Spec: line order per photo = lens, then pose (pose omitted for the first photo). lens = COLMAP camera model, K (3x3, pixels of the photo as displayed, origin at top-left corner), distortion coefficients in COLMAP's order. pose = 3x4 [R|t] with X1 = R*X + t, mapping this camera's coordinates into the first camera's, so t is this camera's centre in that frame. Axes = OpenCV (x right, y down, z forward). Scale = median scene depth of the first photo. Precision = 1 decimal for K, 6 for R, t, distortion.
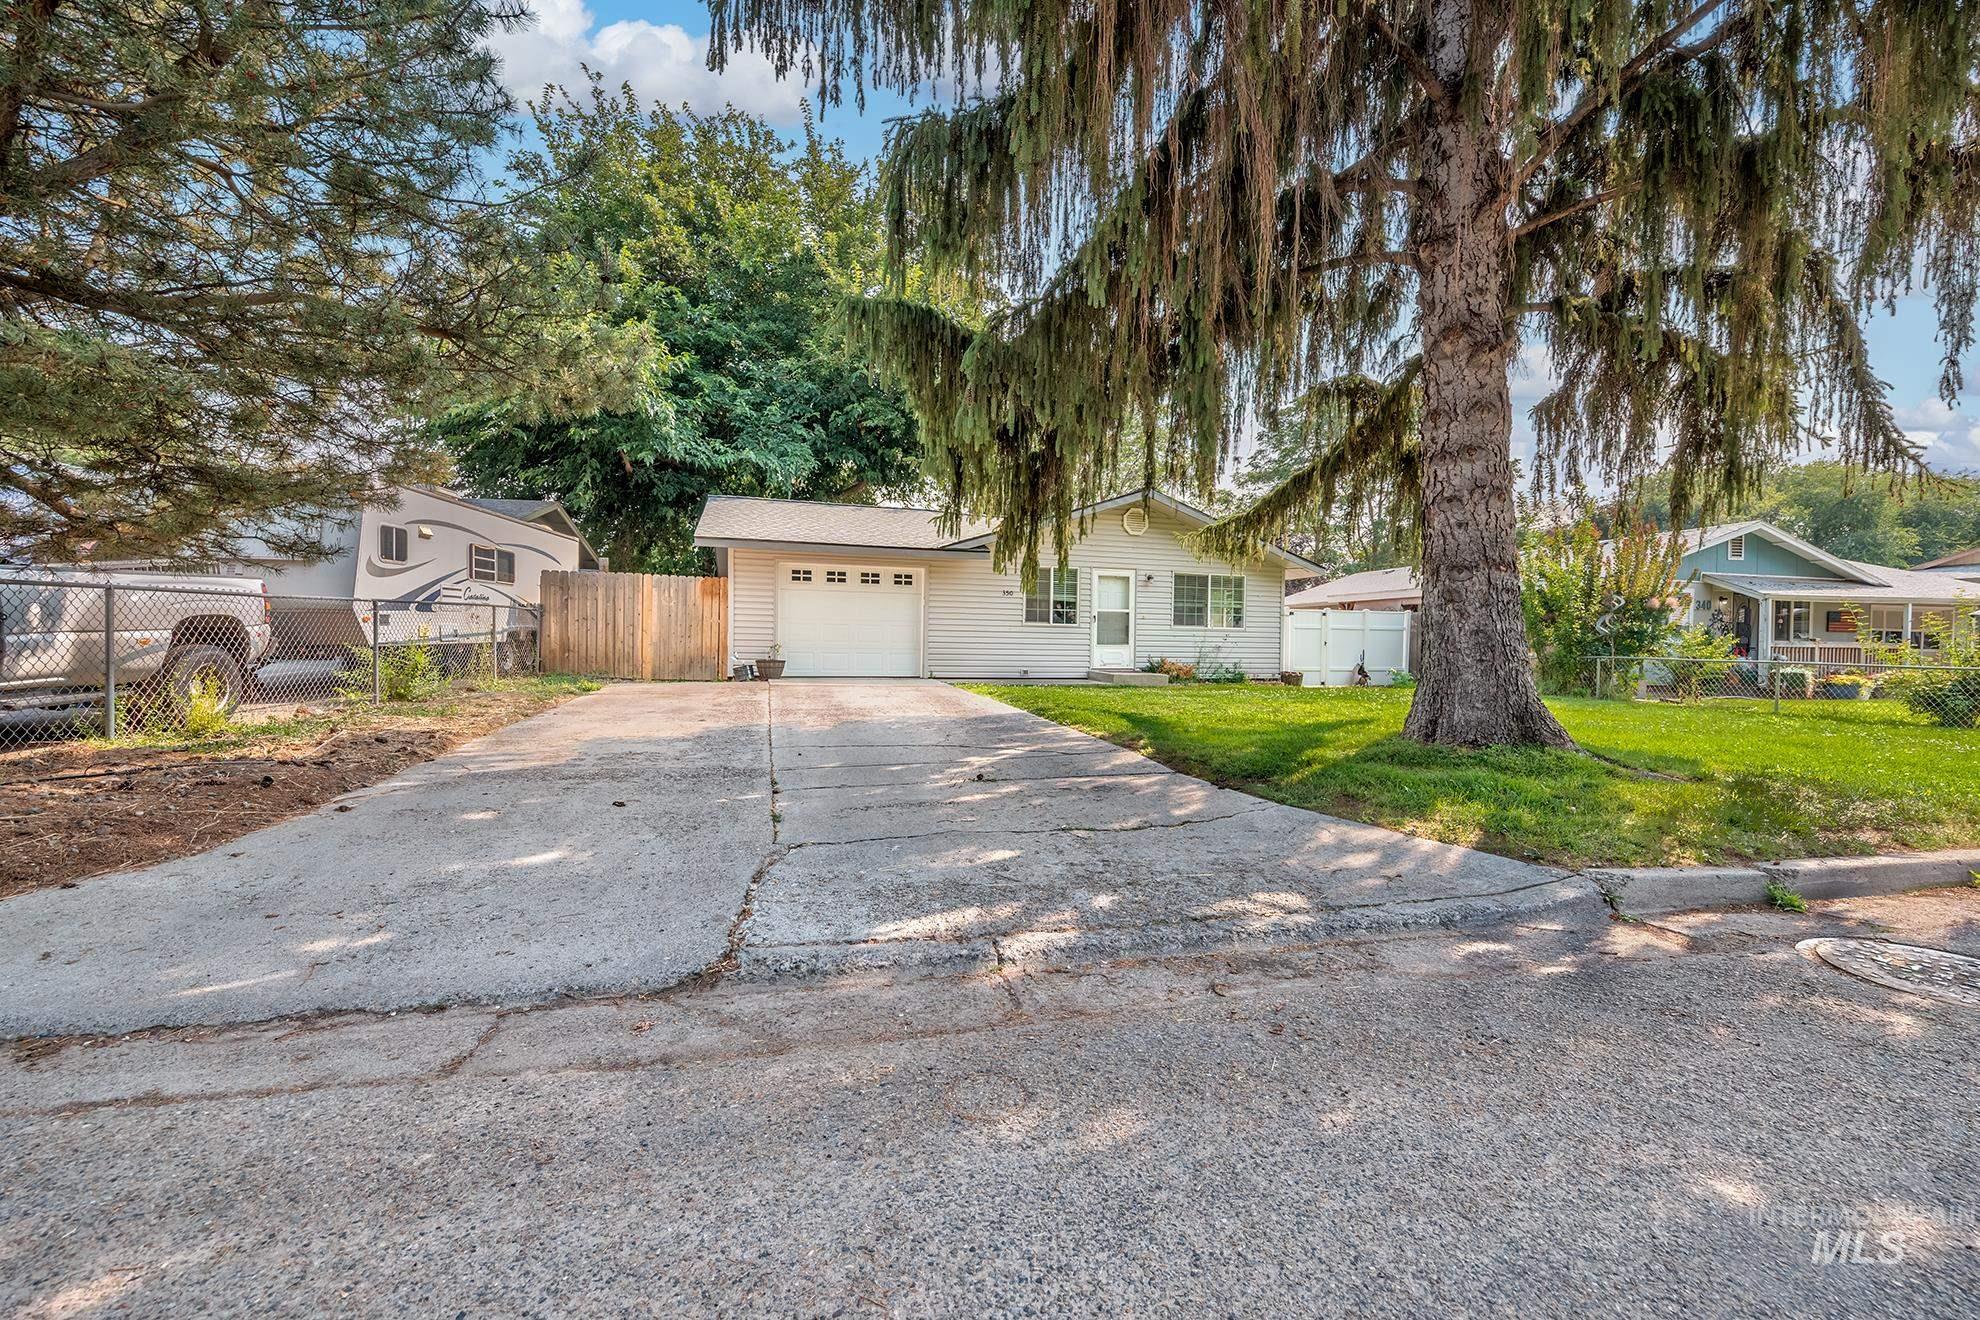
lens RADIAL K [[795.4, 0, 989.1], [0, 795.4, 651.1], [0, 0, 1]] dist [-0.000479, -0.000176]
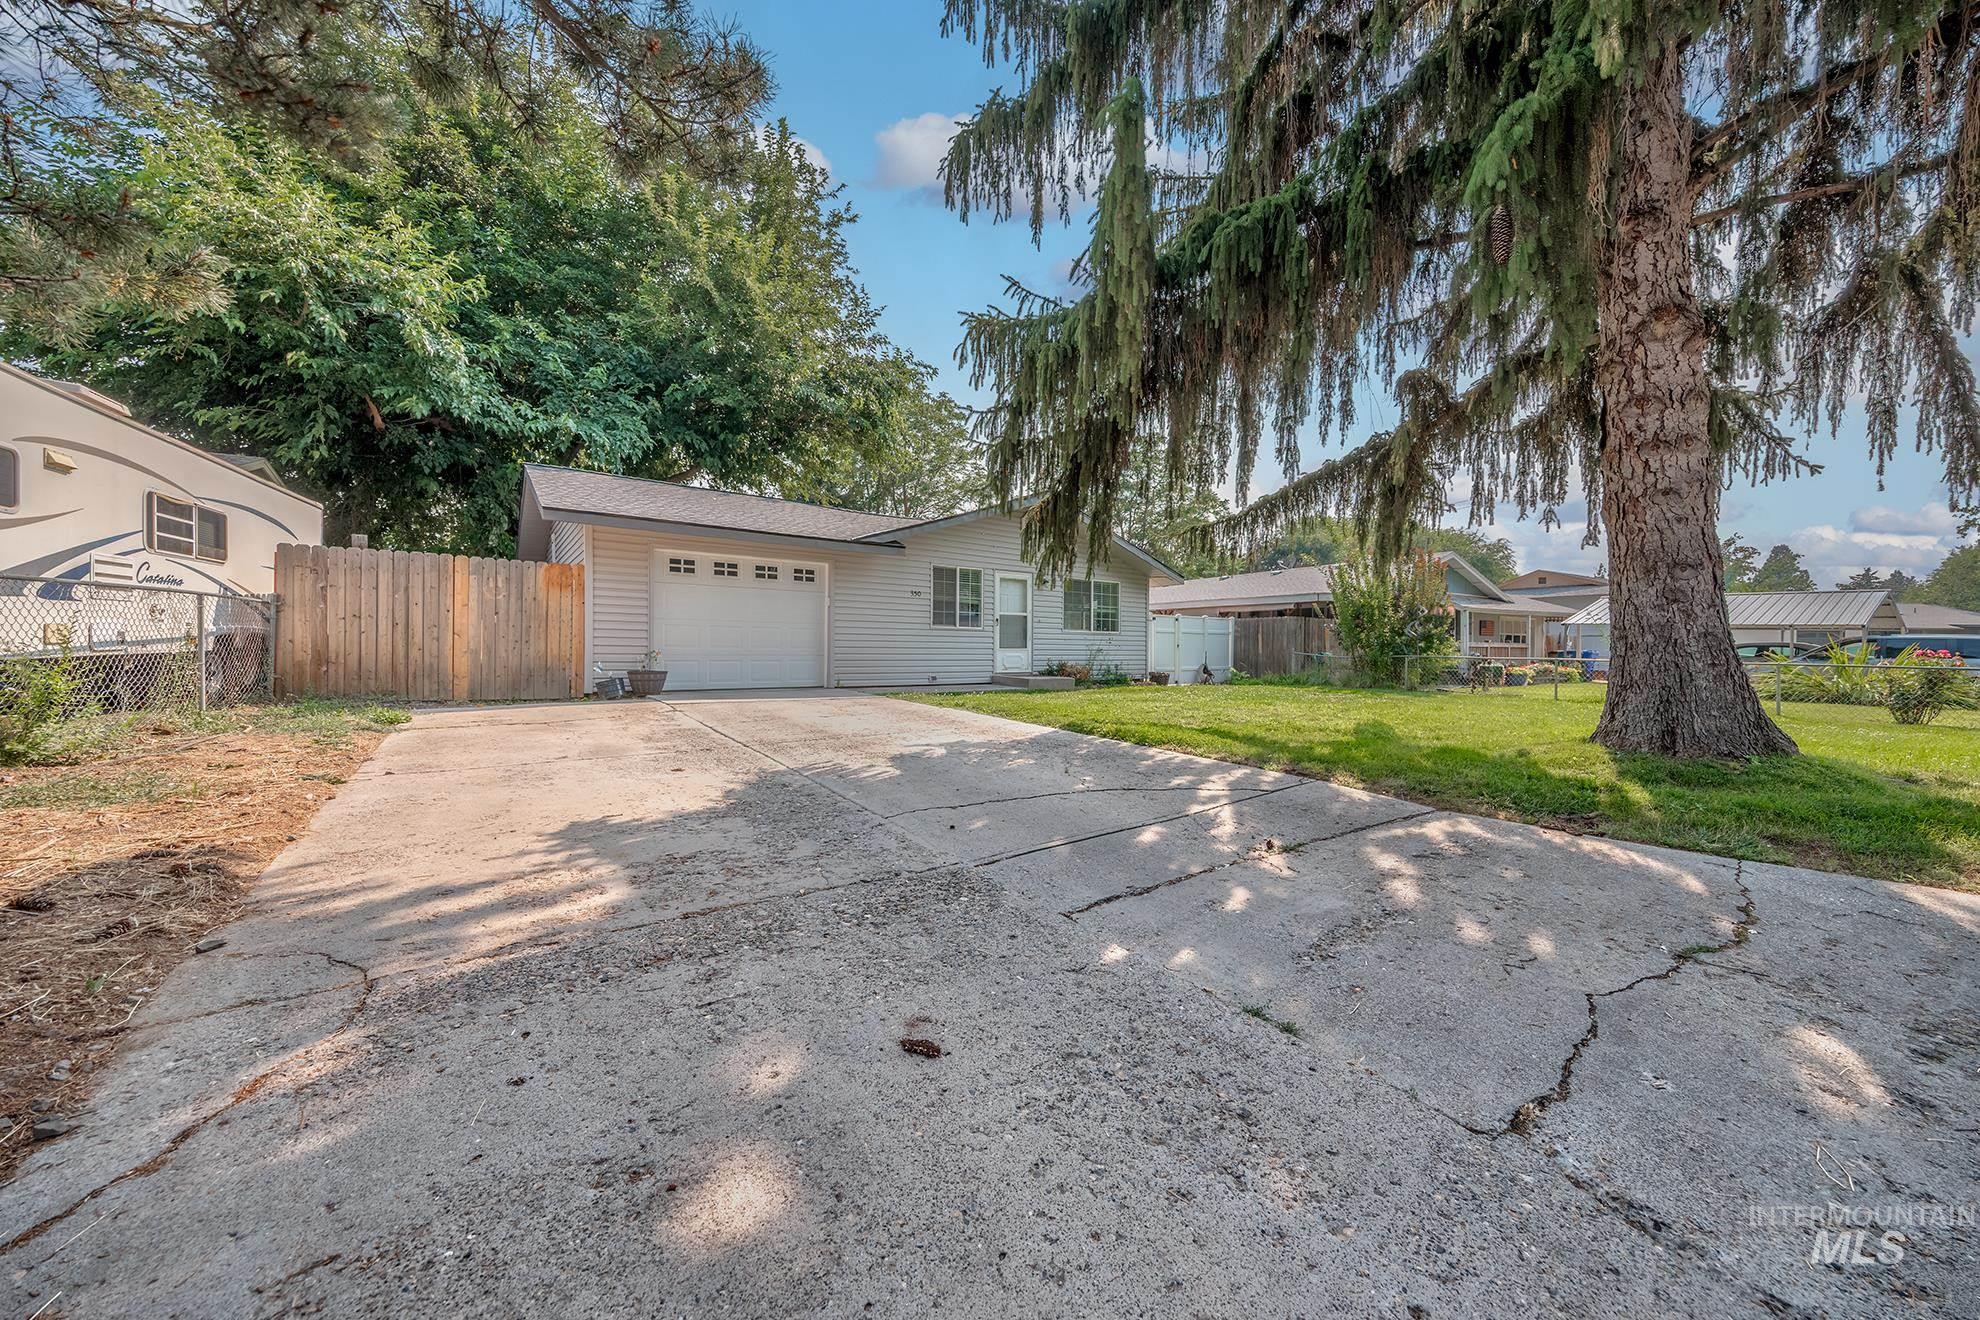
lens RADIAL K [[700.2, 0, 992.4], [0, 700.2, 647.2], [0, 0, 1]] dist [-0.000365, -0.000282]
pose [[0.936510, -0.005687, 0.350594, -0.176434], [0.008571, 0.999941, -0.006676, -0.004107], [-0.350535, 0.009257, 0.936504, 0.202150]]
